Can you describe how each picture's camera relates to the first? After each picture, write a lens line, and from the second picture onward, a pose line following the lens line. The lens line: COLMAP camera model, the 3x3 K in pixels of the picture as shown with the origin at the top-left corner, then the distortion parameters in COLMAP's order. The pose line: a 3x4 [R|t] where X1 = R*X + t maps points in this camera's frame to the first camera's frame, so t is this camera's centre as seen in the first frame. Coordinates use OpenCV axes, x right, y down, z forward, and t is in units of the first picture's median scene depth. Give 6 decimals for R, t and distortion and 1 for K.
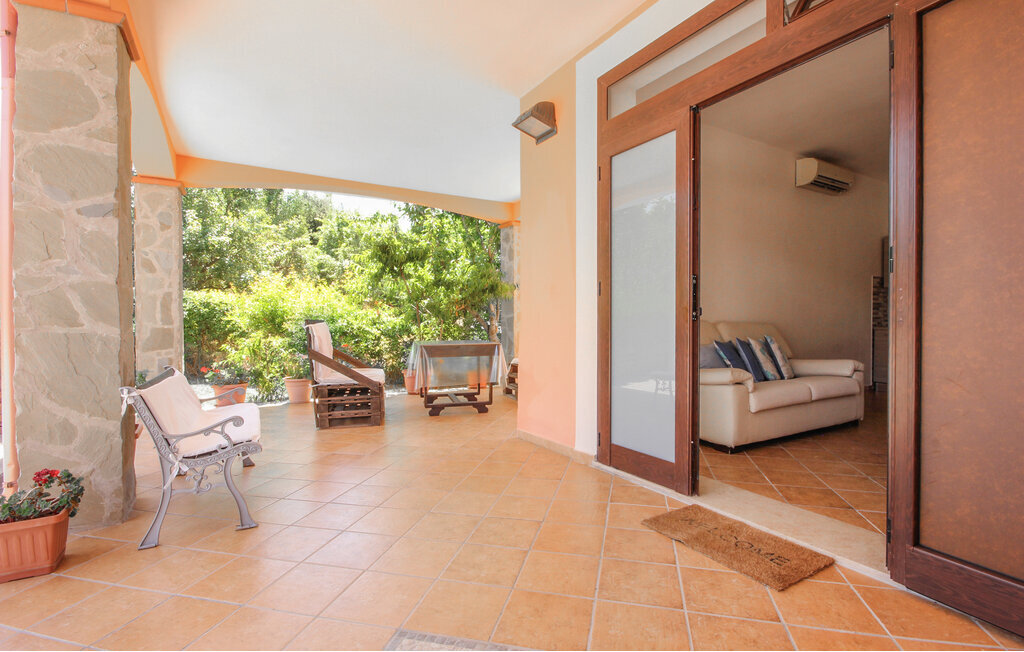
lens RADIAL K [[487.0, 0, 513.8], [0, 487.0, 321.7], [0, 0, 1]] dist [0.010873, -0.016590]
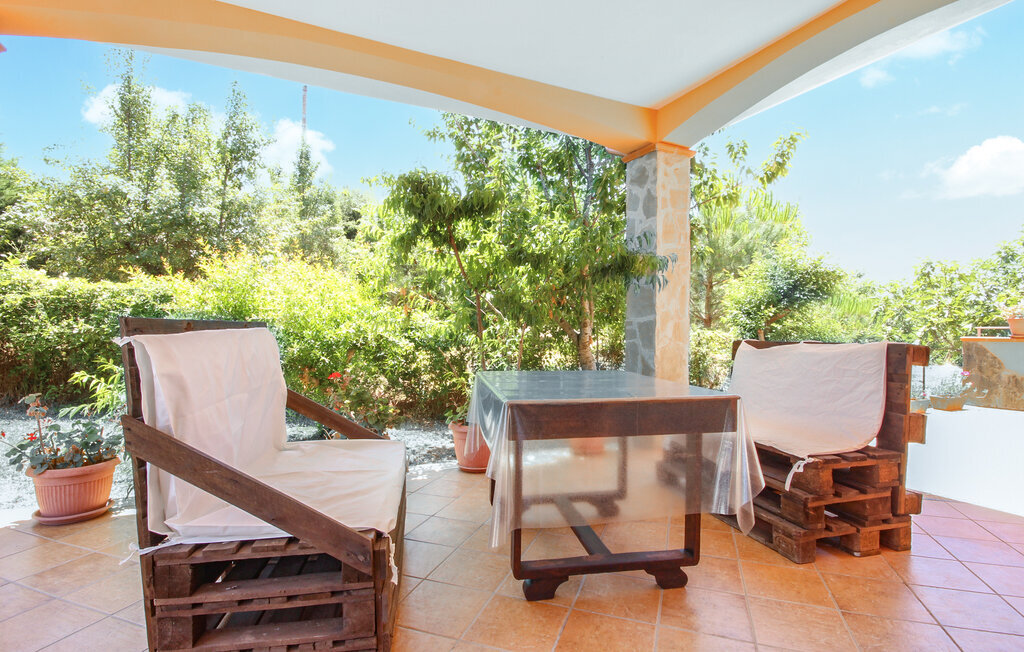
lens RADIAL K [[482.6, 0, 506.5], [0, 482.6, 305.5], [0, 0, 1]] dist [-0.001592, -0.001750]
pose [[0.994402, 0.005225, -0.105538, -0.105834], [-0.010116, 0.998897, -0.045862, -0.000591], [0.105182, 0.046672, 0.993357, 0.452666]]
